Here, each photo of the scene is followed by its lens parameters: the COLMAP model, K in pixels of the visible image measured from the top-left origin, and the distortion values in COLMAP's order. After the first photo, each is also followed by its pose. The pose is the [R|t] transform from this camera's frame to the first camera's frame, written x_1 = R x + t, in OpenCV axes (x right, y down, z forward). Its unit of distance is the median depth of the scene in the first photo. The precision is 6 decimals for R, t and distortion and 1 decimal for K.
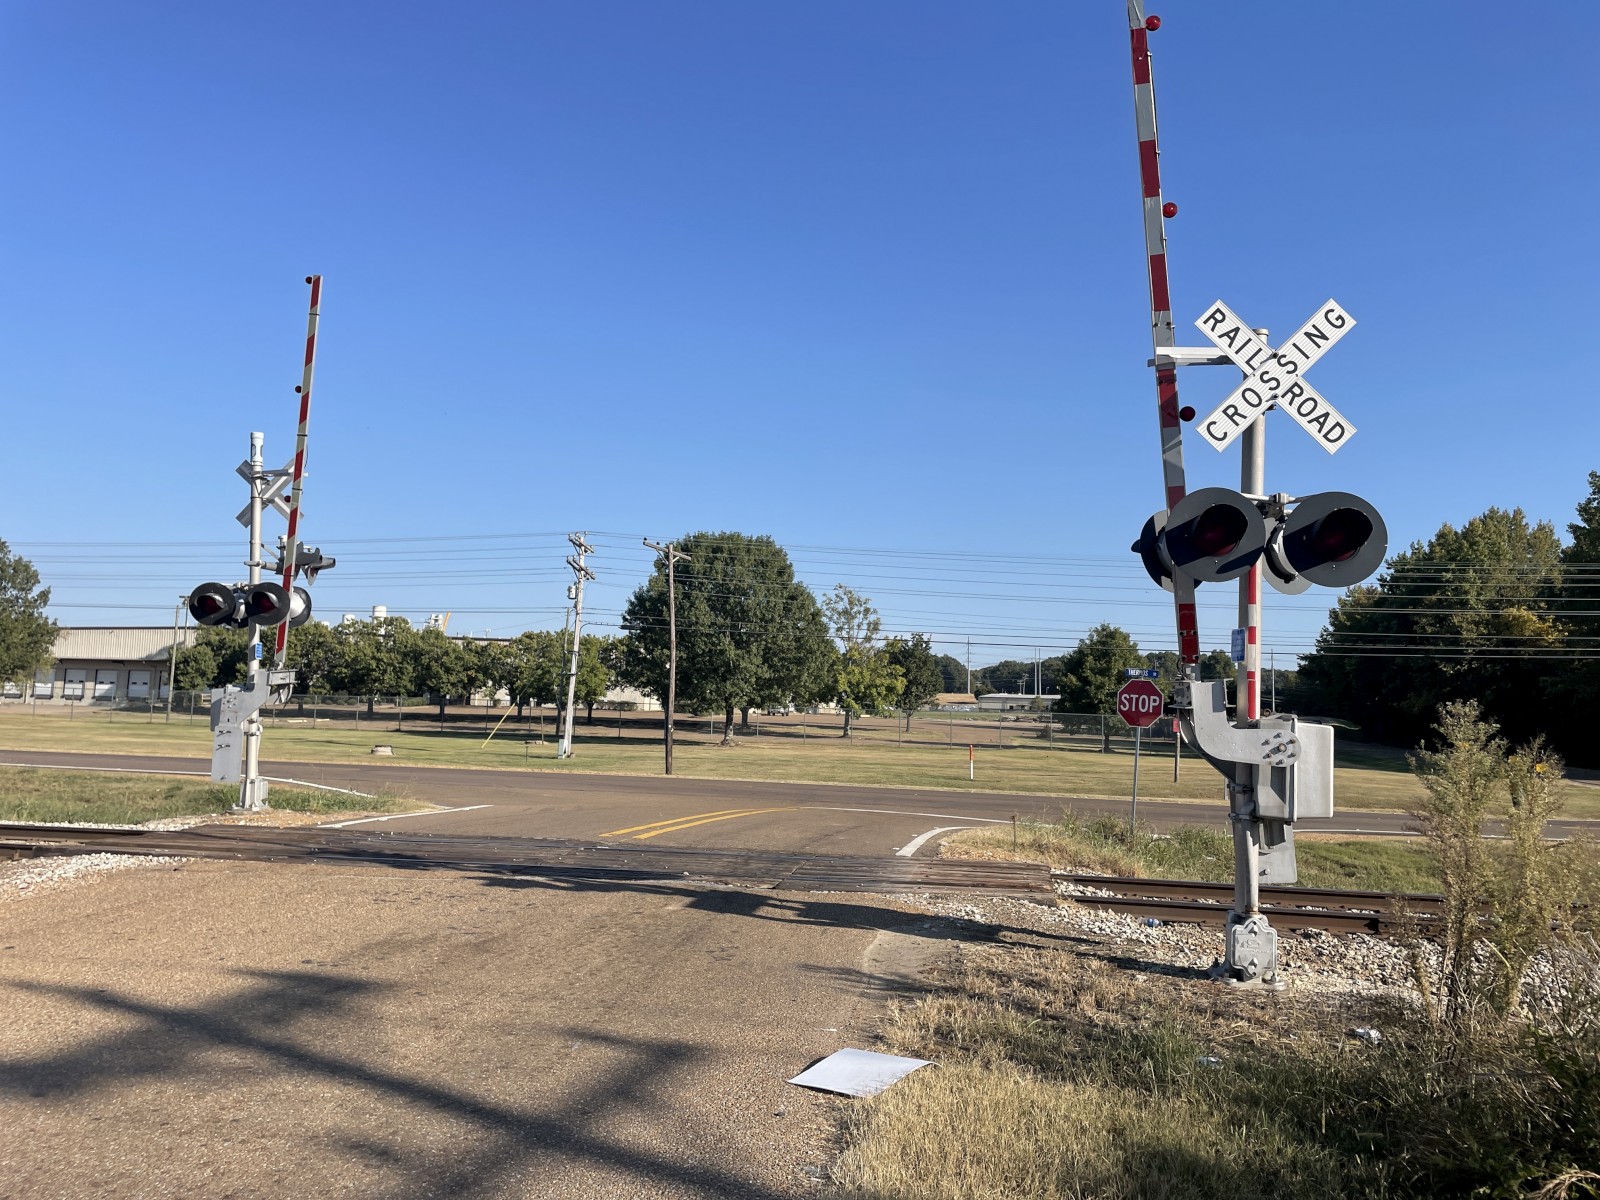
lens RADIAL K [[1197.7, 0, 784.8], [0, 1197.7, 586.4], [0, 0, 1]] dist [0.077421, -0.084678]
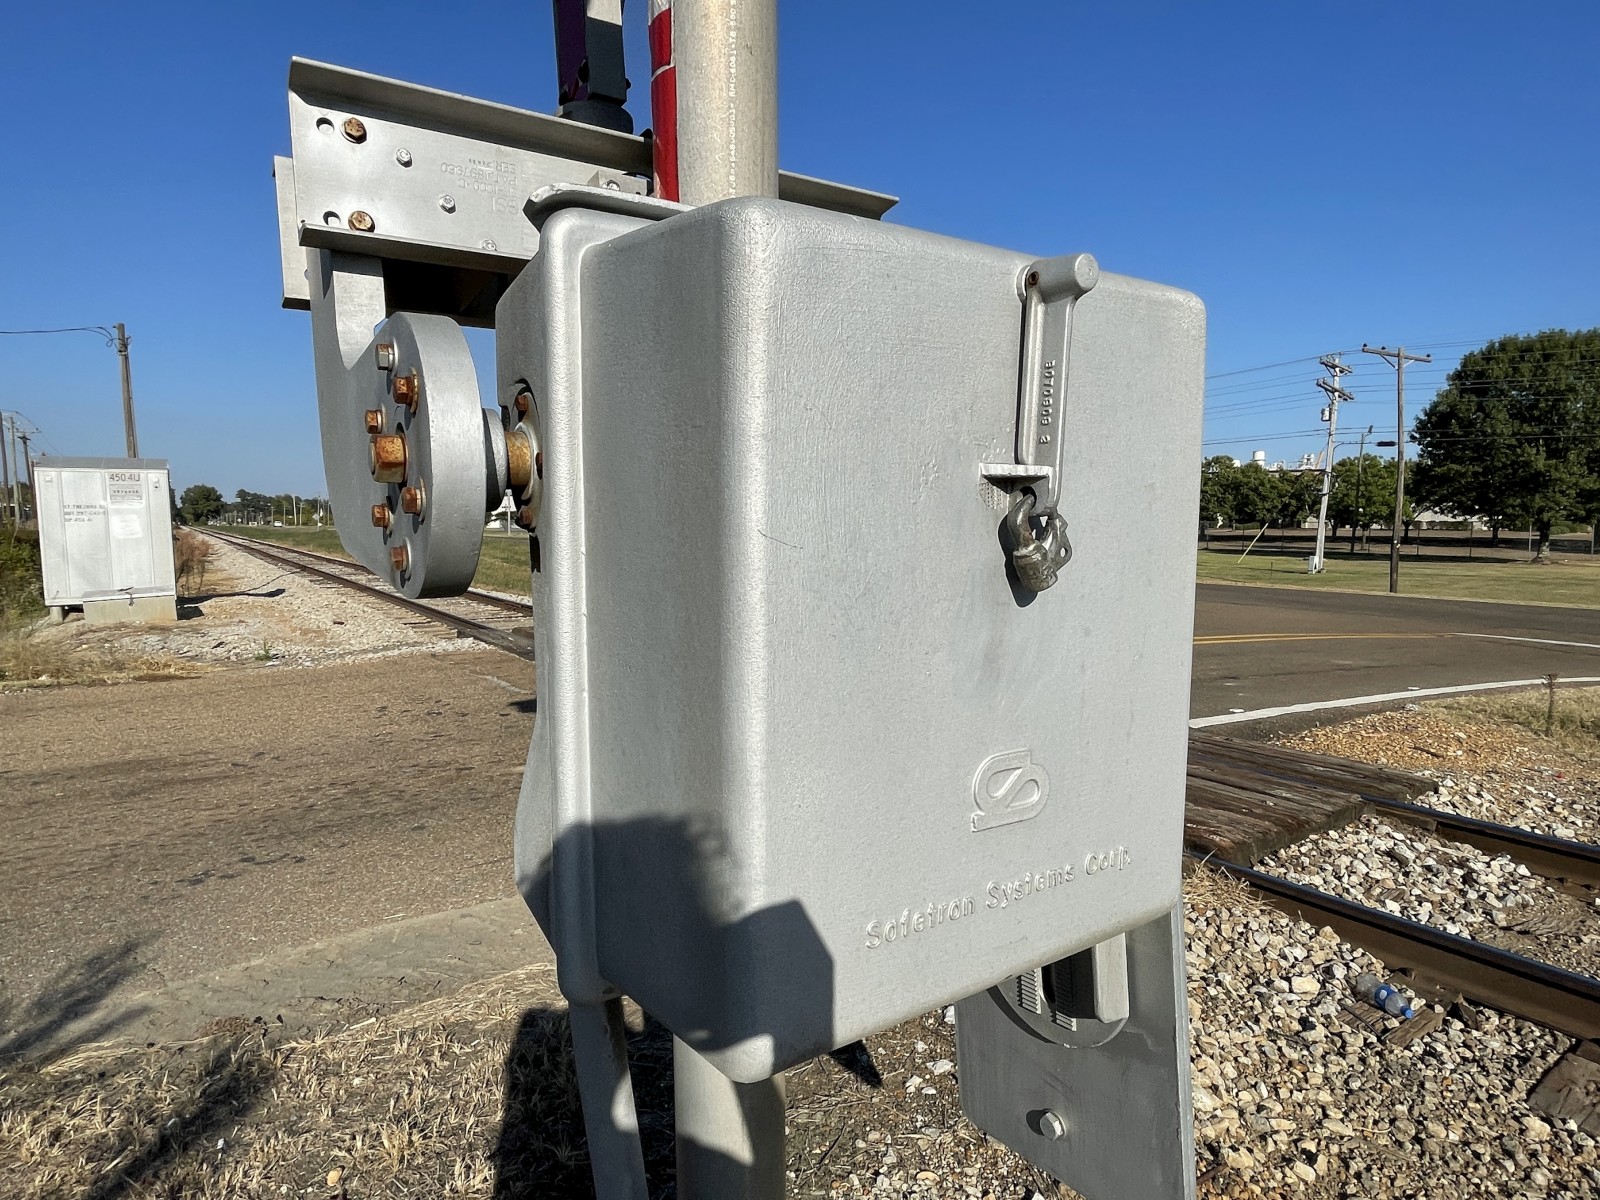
lens RADIAL K [[888.5, 0, 796.0], [0, 888.5, 601.1], [0, 0, 1]] dist [-0.004376, -0.000820]
pose [[0.689777, 0.036182, -0.723117, 0.066154], [0.090414, 0.986628, 0.135613, 0.018588], [0.718354, -0.158922, 0.677282, 0.130537]]
